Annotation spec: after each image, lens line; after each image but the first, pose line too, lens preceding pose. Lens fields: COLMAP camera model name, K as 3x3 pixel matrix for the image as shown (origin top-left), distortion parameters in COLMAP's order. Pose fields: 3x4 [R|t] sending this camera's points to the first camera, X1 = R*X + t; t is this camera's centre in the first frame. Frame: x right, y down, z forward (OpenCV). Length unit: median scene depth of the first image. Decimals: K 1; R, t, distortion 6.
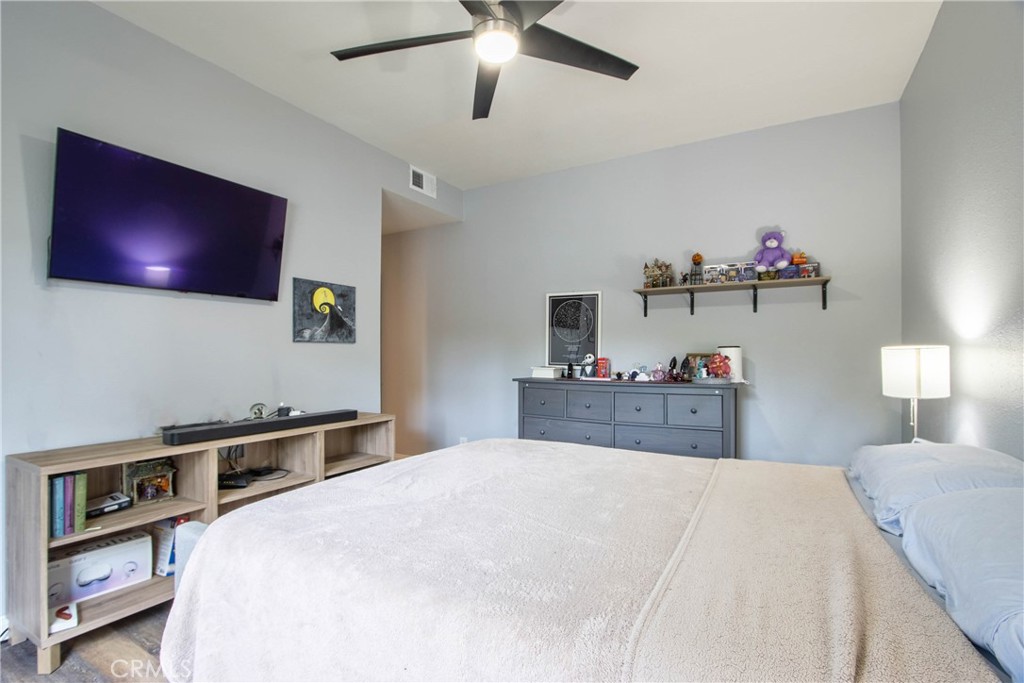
lens RADIAL K [[491.2, 0, 512.5], [0, 491.2, 345.5], [0, 0, 1]] dist [-0.020026, 0.003324]
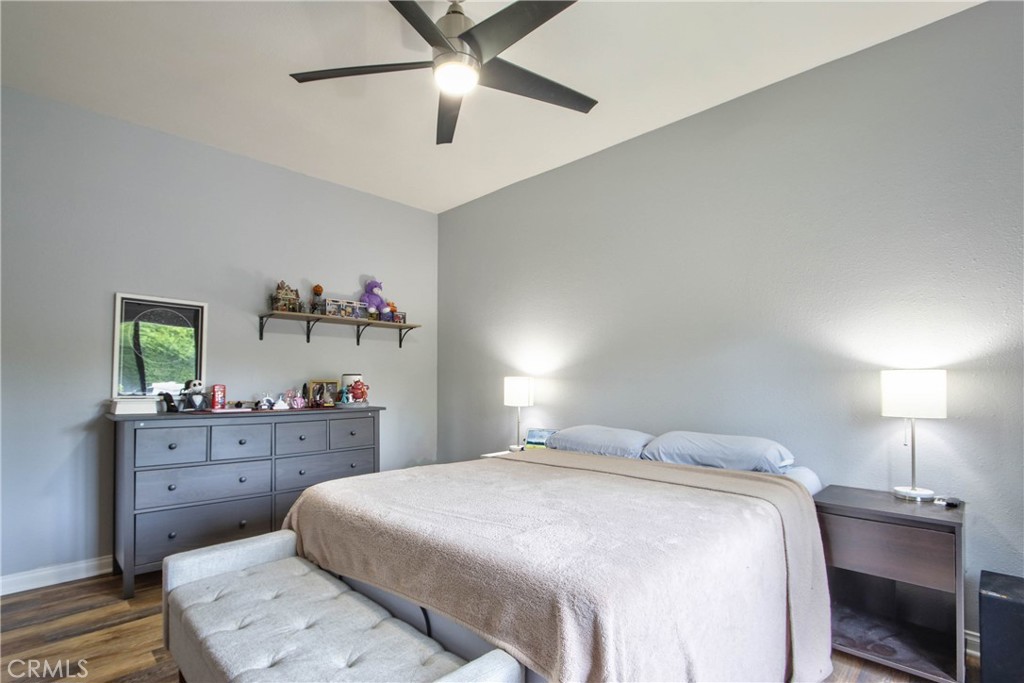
lens RADIAL K [[491.2, 0, 509.0], [0, 491.2, 342.9], [0, 0, 1]] dist [-0.020026, 0.003324]
pose [[0.258135, 0.077583, 0.962989, -0.538151], [-0.018559, 0.996985, -0.075347, 0.008112], [-0.965931, 0.001578, 0.258796, 0.342435]]
